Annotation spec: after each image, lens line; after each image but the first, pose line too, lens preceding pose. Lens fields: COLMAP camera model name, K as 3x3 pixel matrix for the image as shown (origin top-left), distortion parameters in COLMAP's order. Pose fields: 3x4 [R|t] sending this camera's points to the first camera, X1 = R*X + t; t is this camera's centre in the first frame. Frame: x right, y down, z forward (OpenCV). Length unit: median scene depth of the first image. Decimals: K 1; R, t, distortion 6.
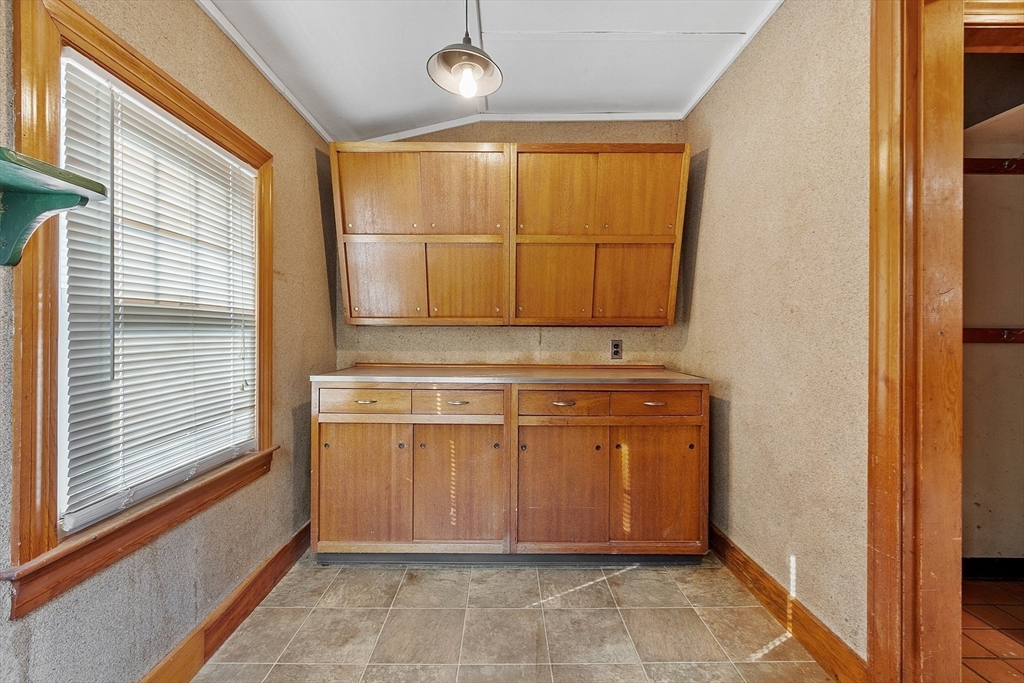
lens RADIAL K [[462.1, 0, 512.7], [0, 462.1, 337.3], [0, 0, 1]] dist [0.001750, -0.001406]
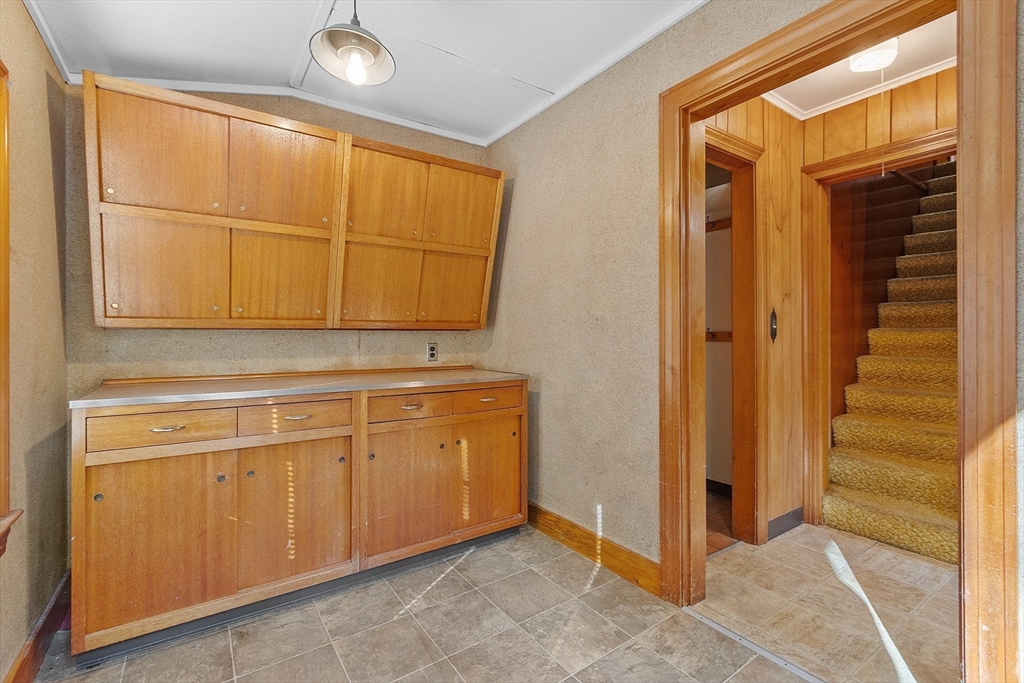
lens RADIAL K [[462.1, 0, 516.0], [0, 462.1, 338.6], [0, 0, 1]] dist [0.001750, -0.001406]
pose [[0.818912, -0.009417, 0.573842, -0.279928], [0.009517, 0.999951, 0.002828, -0.006748], [-0.573840, 0.003145, 0.818961, 0.044081]]
